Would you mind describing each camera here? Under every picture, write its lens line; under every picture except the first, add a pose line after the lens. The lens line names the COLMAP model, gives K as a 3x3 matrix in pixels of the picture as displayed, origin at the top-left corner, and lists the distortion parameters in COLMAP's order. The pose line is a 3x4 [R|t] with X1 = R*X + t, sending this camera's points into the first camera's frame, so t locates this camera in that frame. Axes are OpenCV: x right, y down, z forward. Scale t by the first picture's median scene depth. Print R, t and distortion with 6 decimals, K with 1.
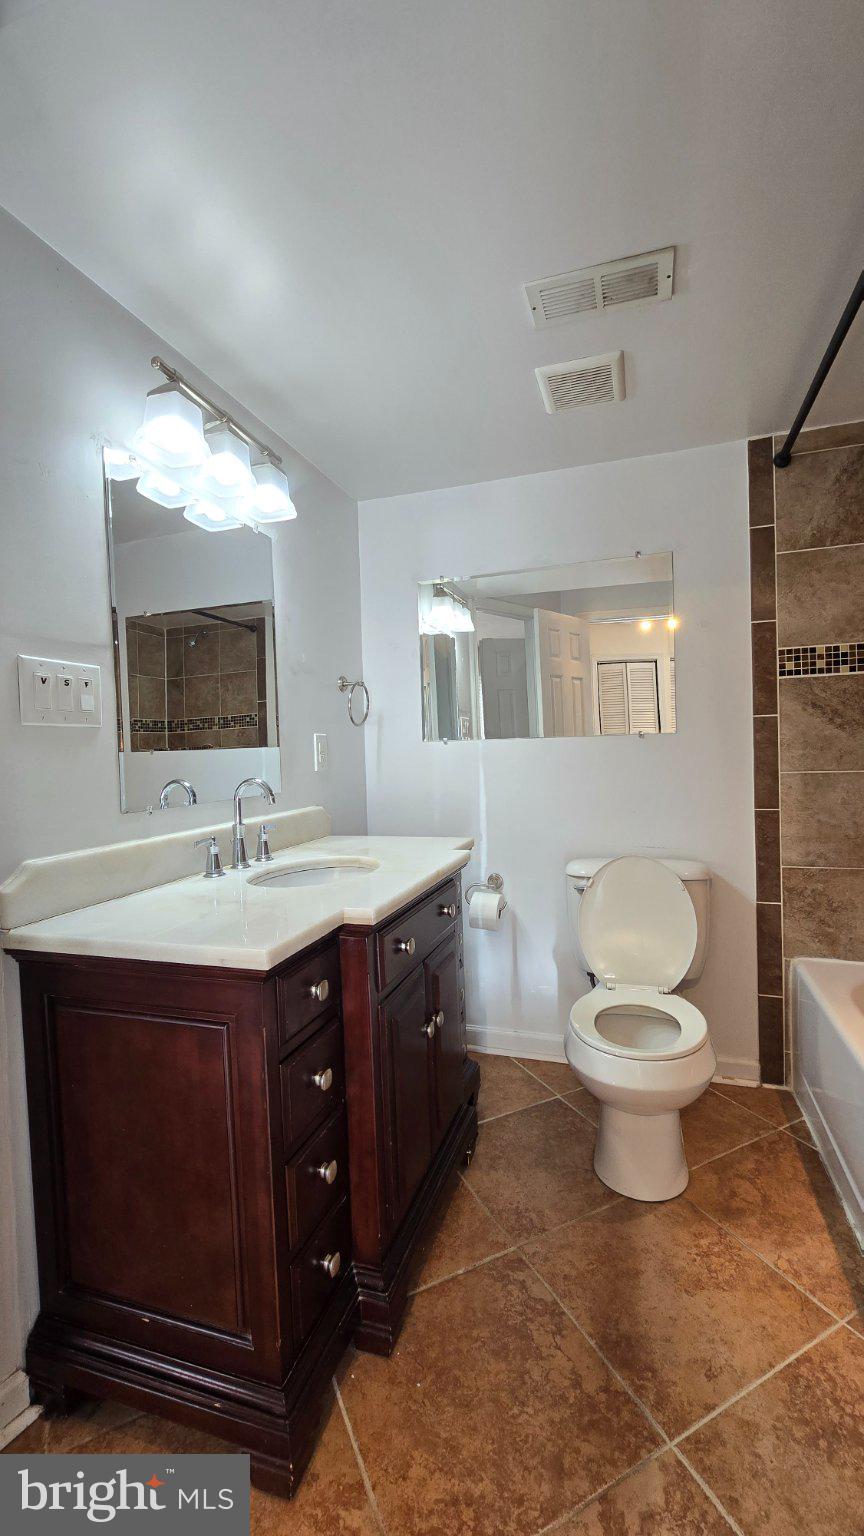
lens RADIAL K [[631.0, 0, 441.7], [0, 631.0, 767.5], [0, 0, 1]] dist [-0.007345, 0.002467]
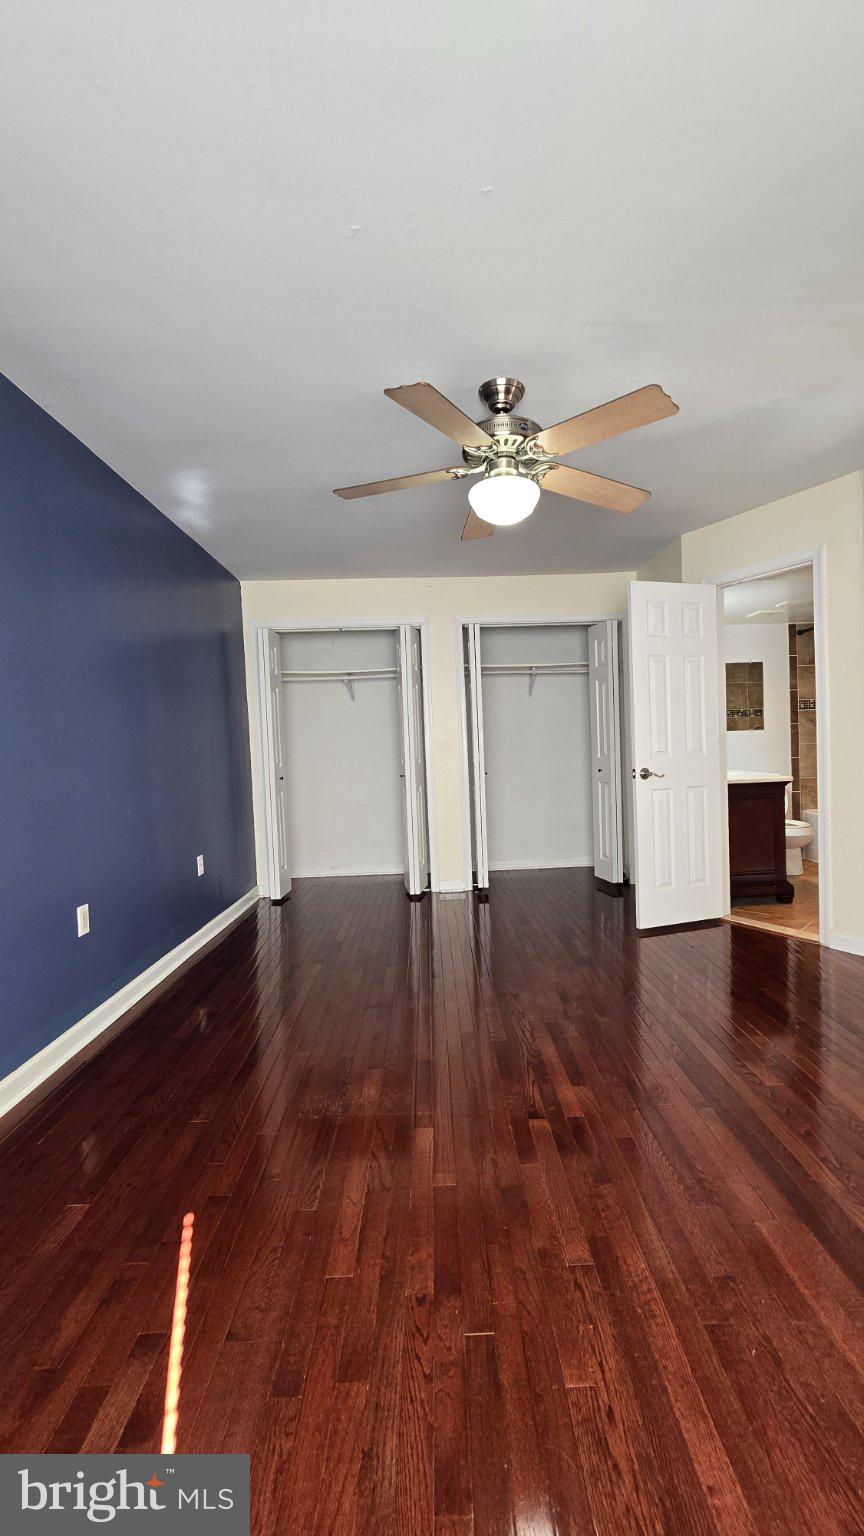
lens RADIAL K [[631.0, 0, 444.4], [0, 631.0, 766.7], [0, 0, 1]] dist [-0.007345, 0.002467]
pose [[0.944536, -0.007775, 0.328315, -2.186592], [0.010686, 0.999918, -0.007063, 0.129794], [-0.328233, 0.010180, 0.944542, -1.307827]]
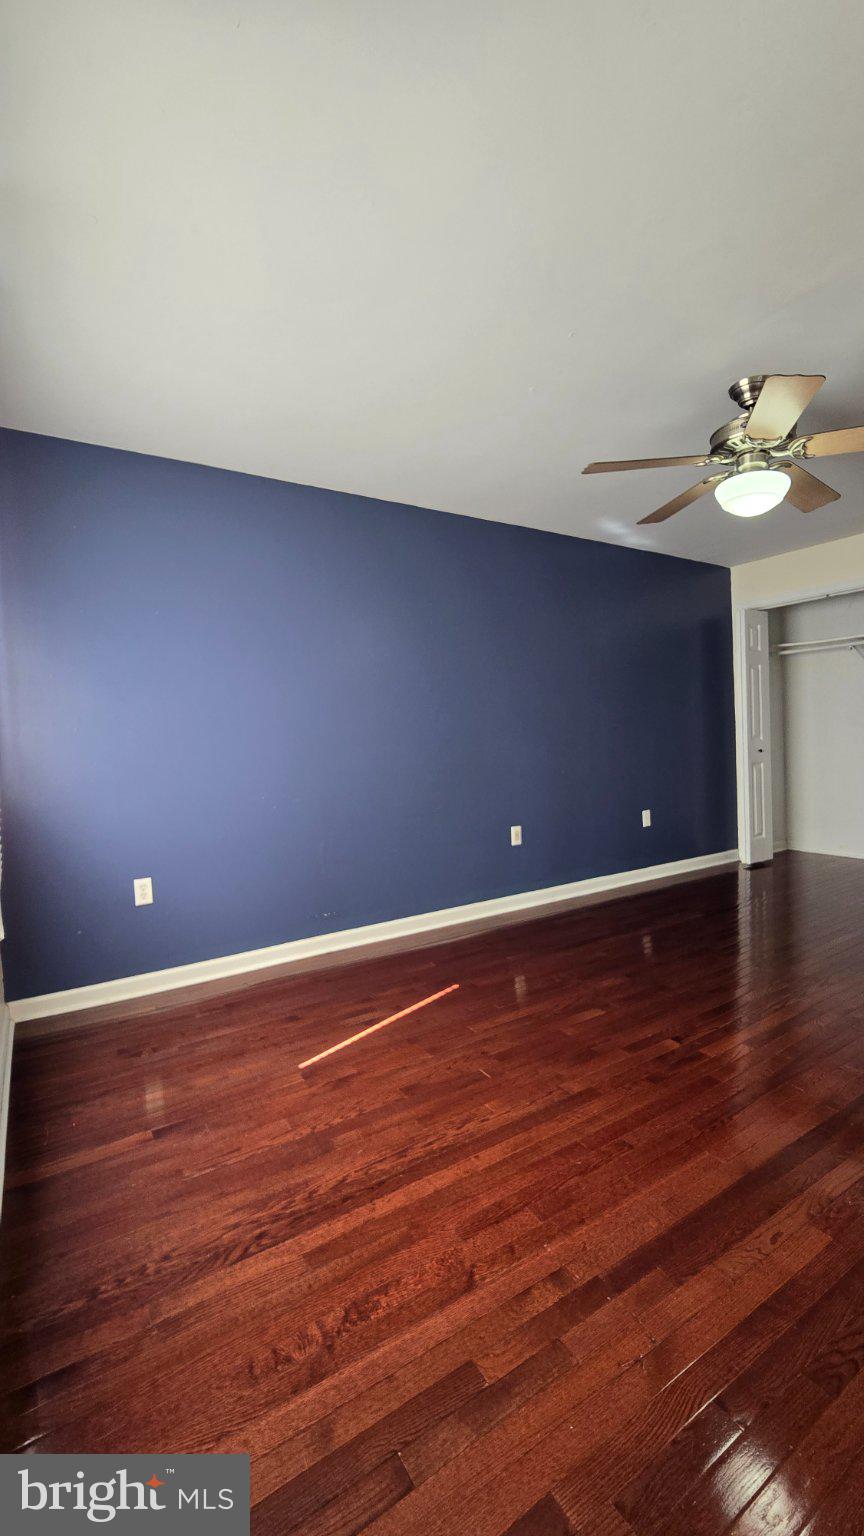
lens RADIAL K [[631.0, 0, 442.8], [0, 631.0, 769.3], [0, 0, 1]] dist [-0.007345, 0.002467]
pose [[0.774435, 0.035919, -0.631633, -1.242399], [-0.005972, 0.998758, 0.049474, 0.103468], [0.632625, -0.034542, 0.773687, -1.633761]]
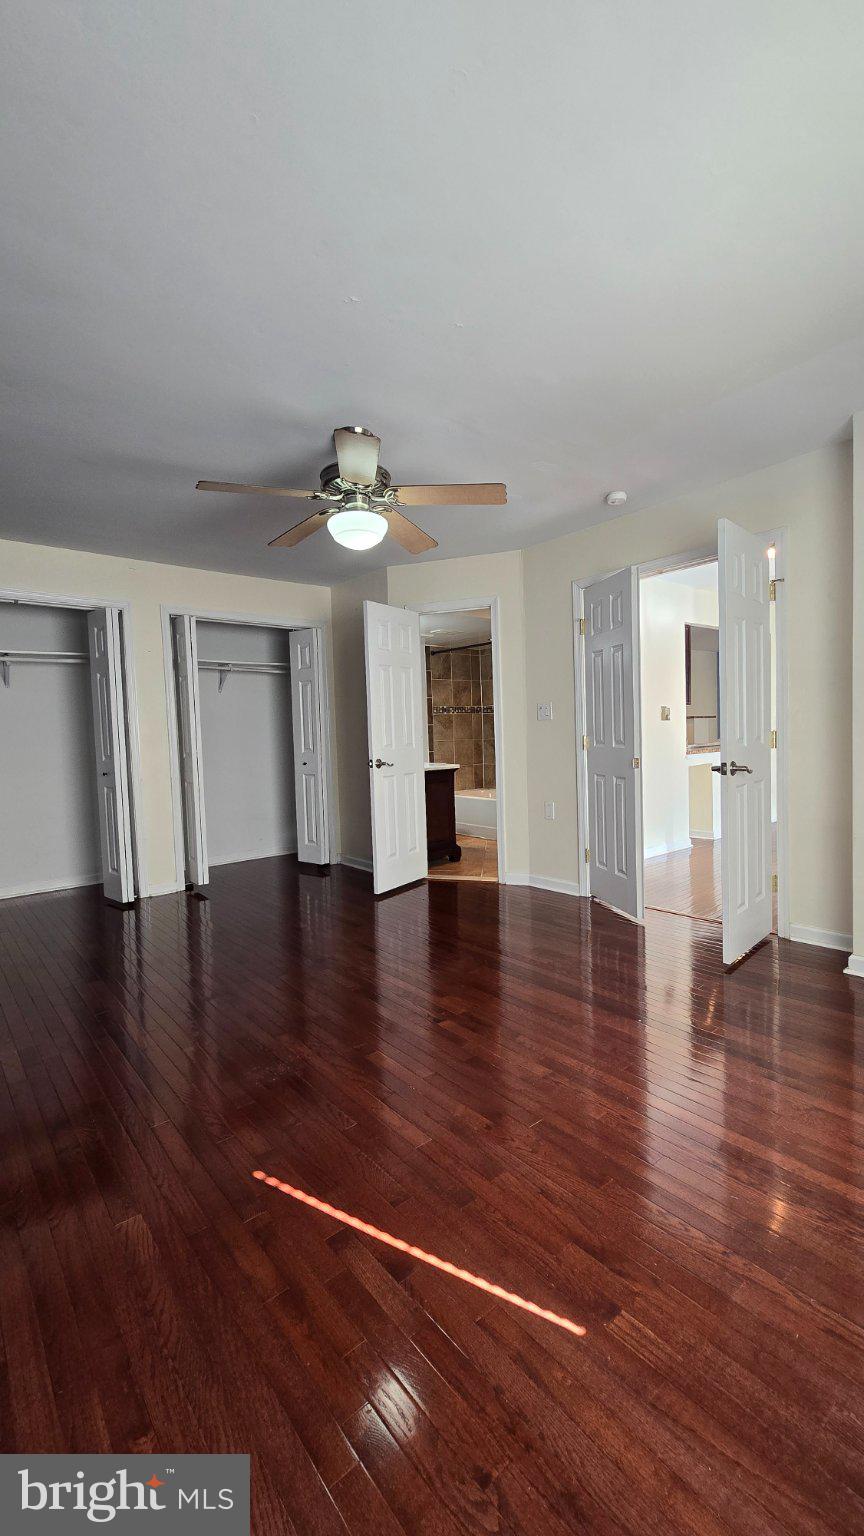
lens RADIAL K [[631.0, 0, 449.4], [0, 631.0, 769.2], [0, 0, 1]] dist [-0.007345, 0.002467]
pose [[0.525125, -0.029977, 0.850497, -2.873369], [0.034992, 0.999295, 0.013616, 0.143291], [-0.850305, 0.022610, 0.525804, -1.102109]]
